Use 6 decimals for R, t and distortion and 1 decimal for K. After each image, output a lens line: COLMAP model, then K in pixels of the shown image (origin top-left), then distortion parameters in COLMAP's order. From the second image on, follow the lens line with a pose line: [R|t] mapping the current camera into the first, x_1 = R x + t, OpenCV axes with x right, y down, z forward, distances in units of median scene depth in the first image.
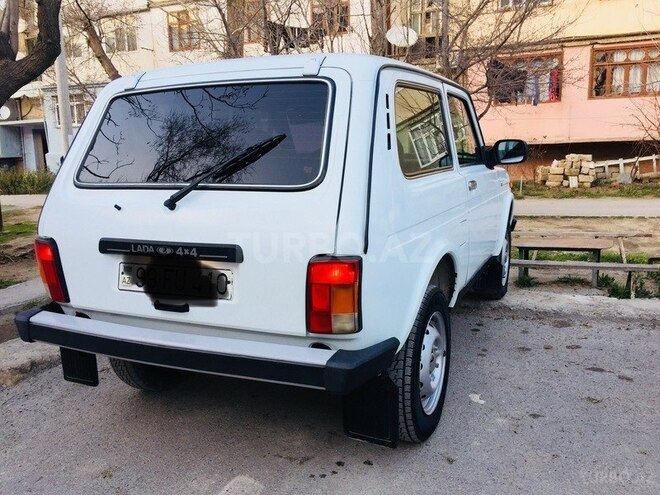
lens RADIAL K [[569.7, 0, 330.5], [0, 569.7, 246.1], [0, 0, 1]] dist [0.089344, -0.127544]
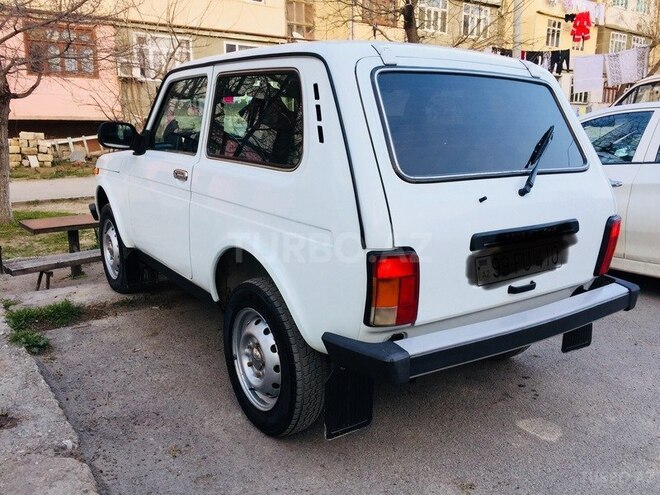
lens RADIAL K [[569.7, 0, 330.4], [0, 569.7, 248.6], [0, 0, 1]] dist [0.089344, -0.127544]
pose [[0.498064, -0.158876, 0.852462, -1.003513], [0.122495, 0.986105, 0.112214, -0.094929], [-0.858445, 0.048532, 0.510605, 0.566196]]
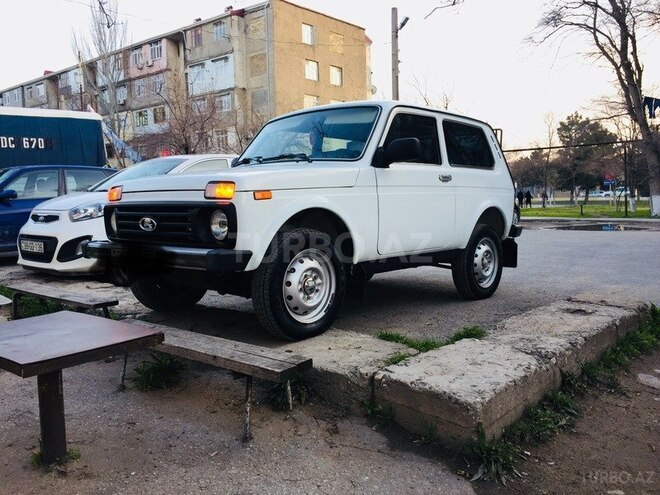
lens RADIAL K [[569.7, 0, 327.6], [0, 569.7, 245.3], [0, 0, 1]] dist [0.089344, -0.127544]
pose [[-0.945674, 0.013508, 0.324836, -0.455792], [0.093338, 0.968356, 0.231461, -0.351346], [-0.311430, 0.249206, -0.917010, 2.860598]]
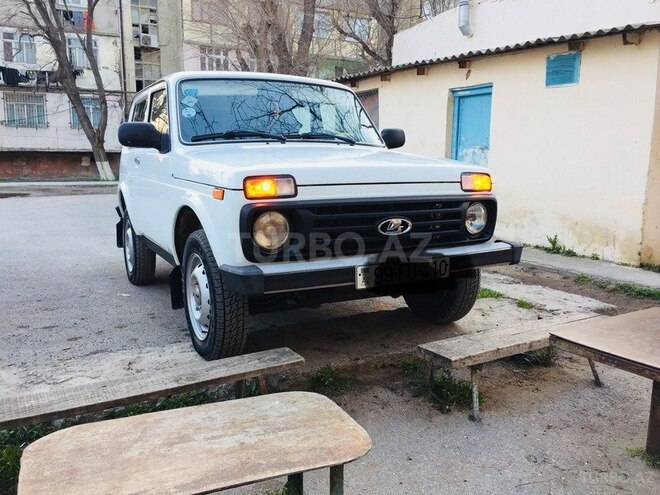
lens RADIAL K [[569.7, 0, 332.9], [0, 569.7, 252.7], [0, 0, 1]] dist [0.089344, -0.127544]
pose [[-0.617542, 0.154056, -0.771303, 1.105081], [-0.123666, 0.949416, 0.288645, -0.368863], [0.776755, 0.273634, -0.567252, 2.323624]]
